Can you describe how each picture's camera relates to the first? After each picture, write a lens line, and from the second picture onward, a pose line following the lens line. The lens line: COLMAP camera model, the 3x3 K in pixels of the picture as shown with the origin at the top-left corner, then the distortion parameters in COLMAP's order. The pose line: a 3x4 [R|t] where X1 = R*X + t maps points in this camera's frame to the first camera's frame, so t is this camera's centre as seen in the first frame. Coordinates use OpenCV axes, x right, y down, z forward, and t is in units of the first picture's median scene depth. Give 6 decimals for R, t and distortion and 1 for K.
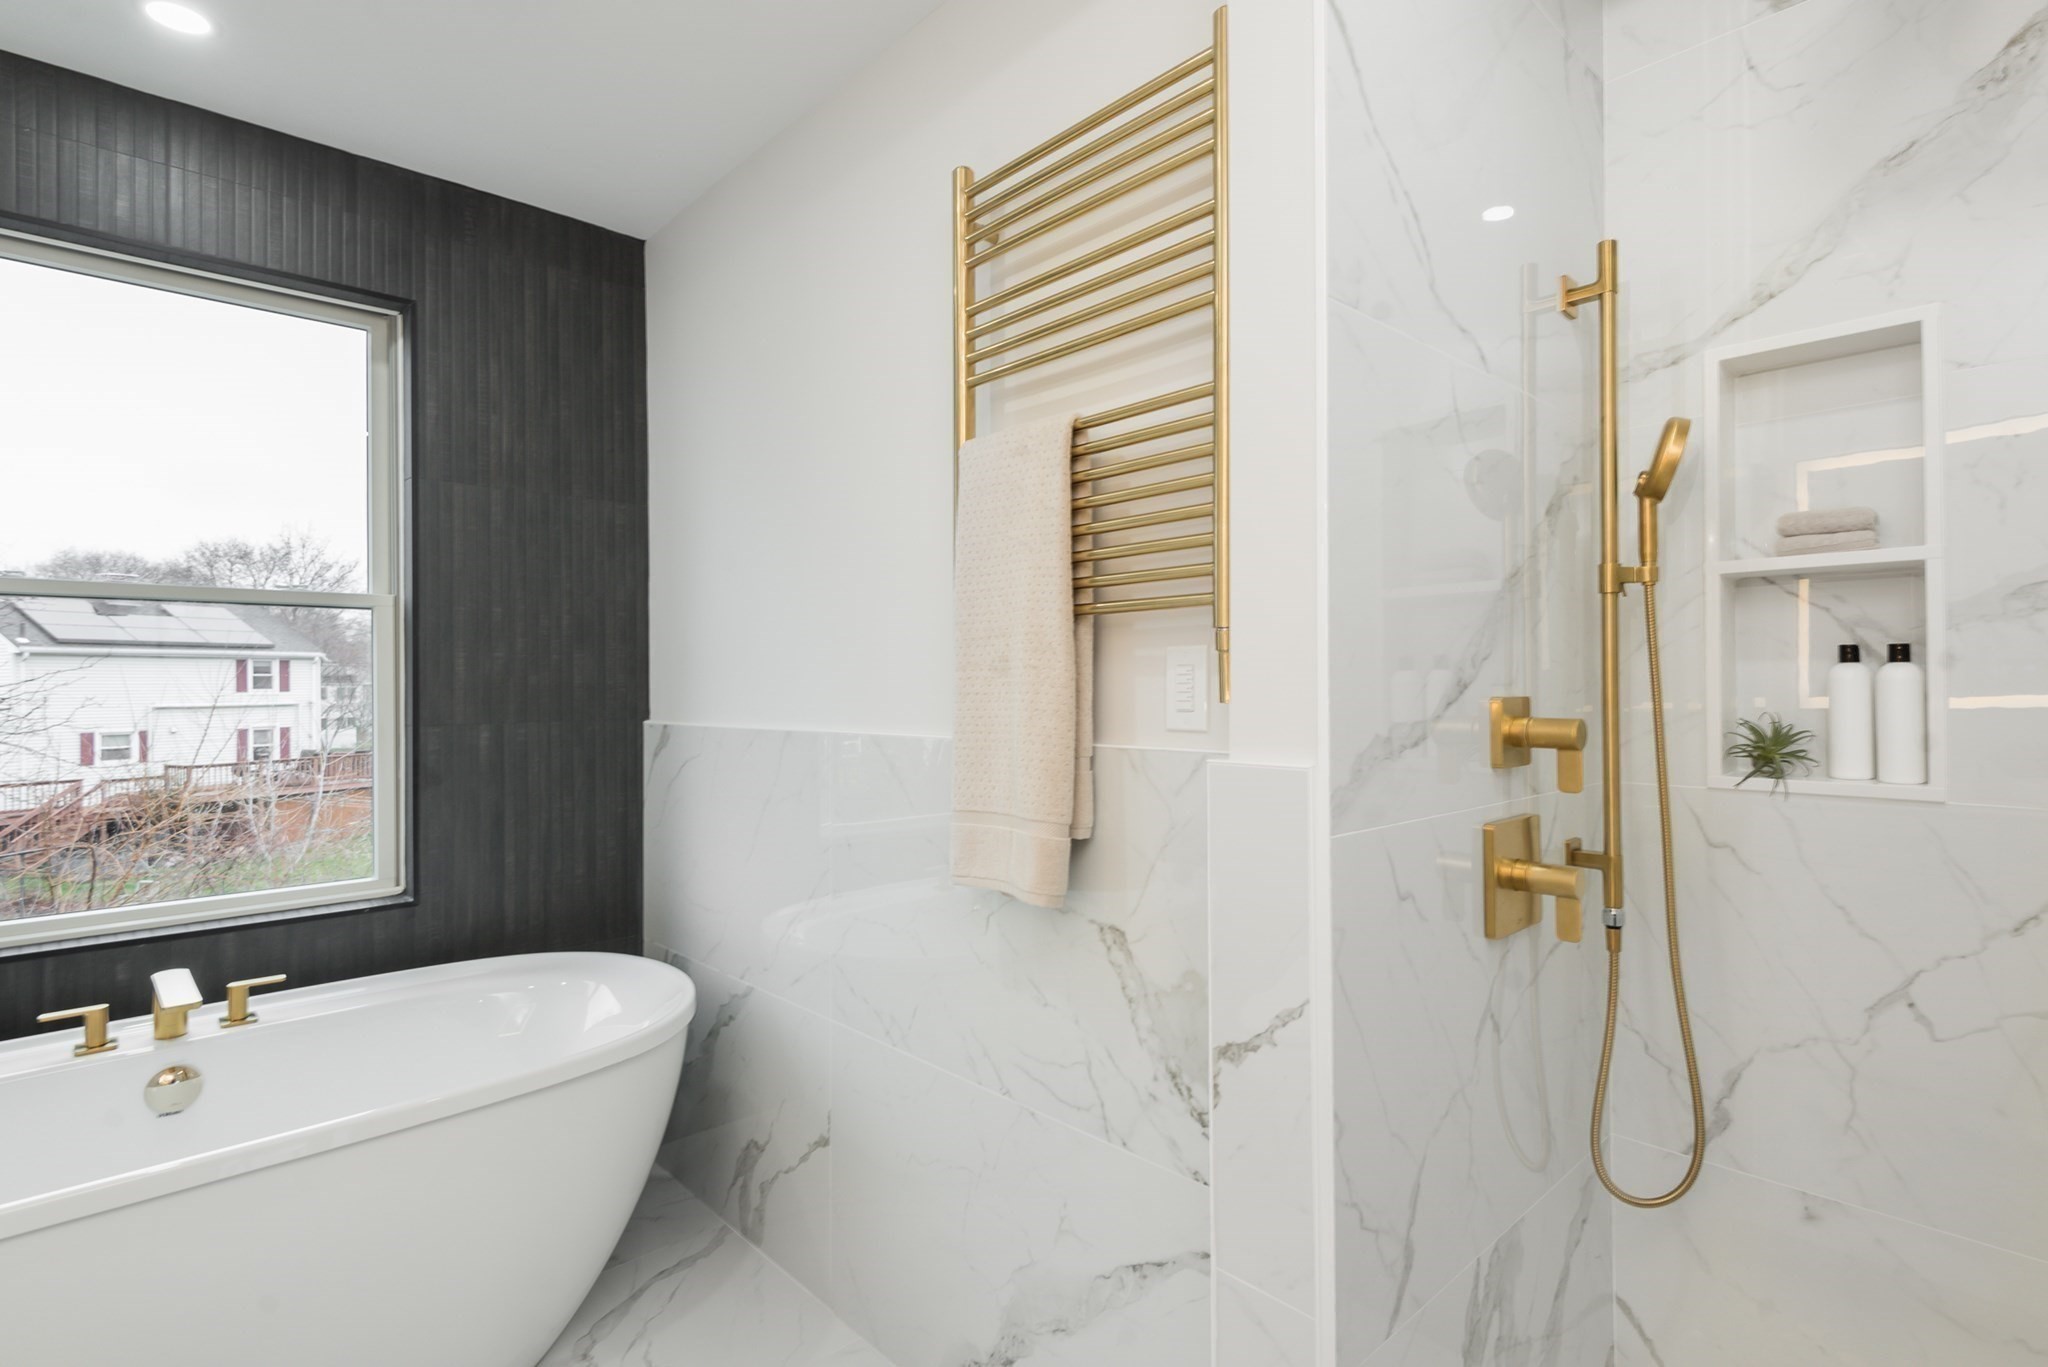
lens RADIAL K [[966.7, 0, 1032.2], [0, 966.7, 679.0], [0, 0, 1]] dist [0.008339, -0.004225]
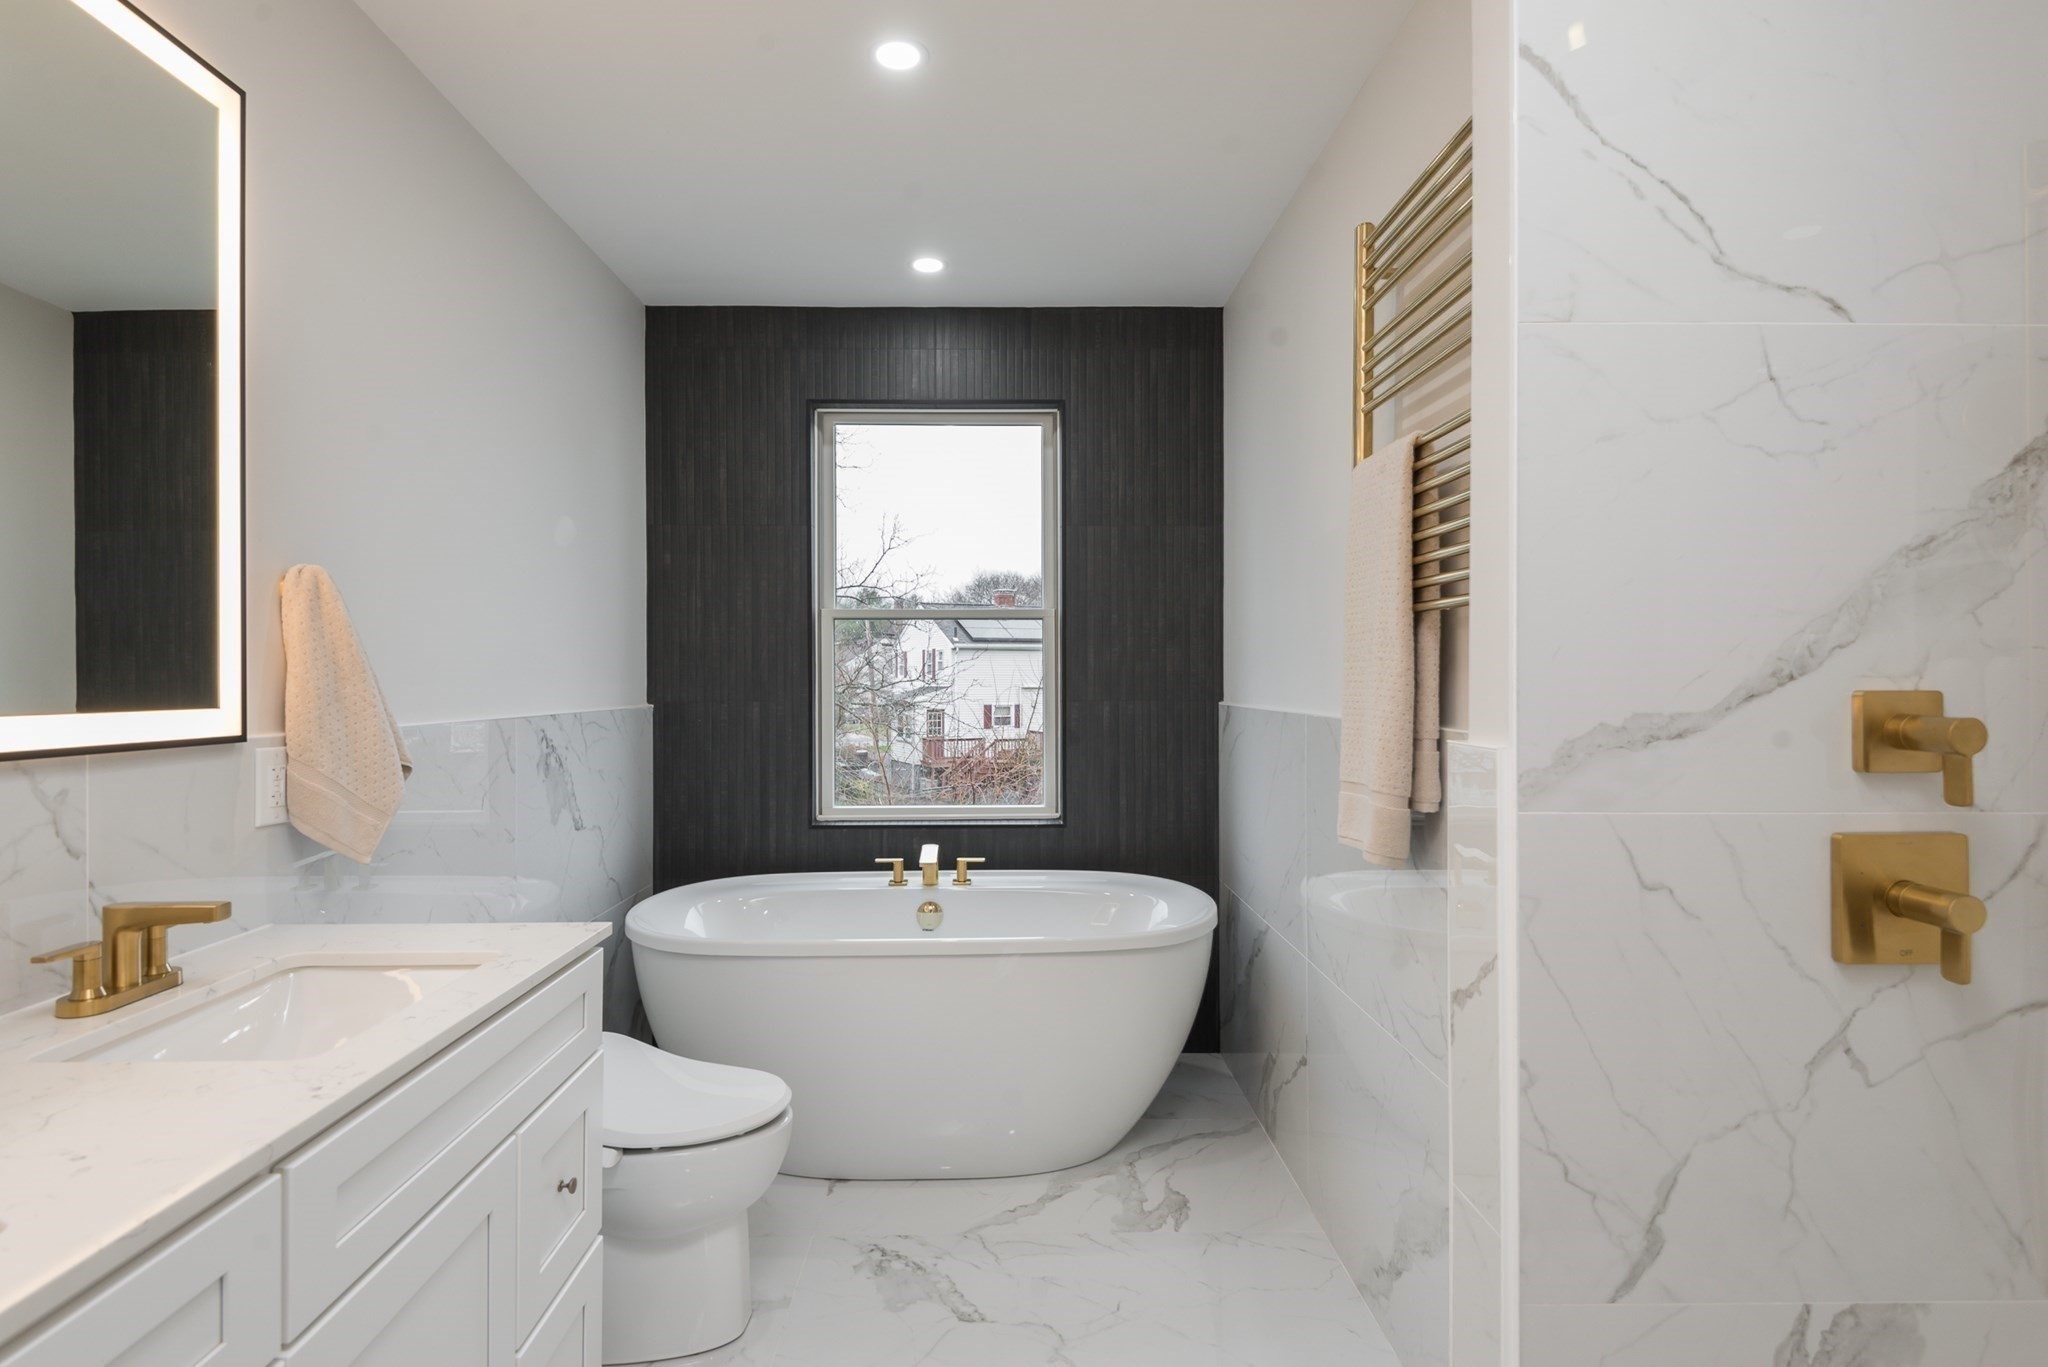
lens RADIAL K [[1000.3, 0, 1021.5], [0, 1000.3, 676.2], [0, 0, 1]] dist [0.000142, -0.004241]
pose [[0.730250, 0.009023, -0.683121, 0.325509], [-0.002984, 0.999945, 0.010019, -0.001950], [0.683174, -0.005278, 0.730237, -0.110429]]
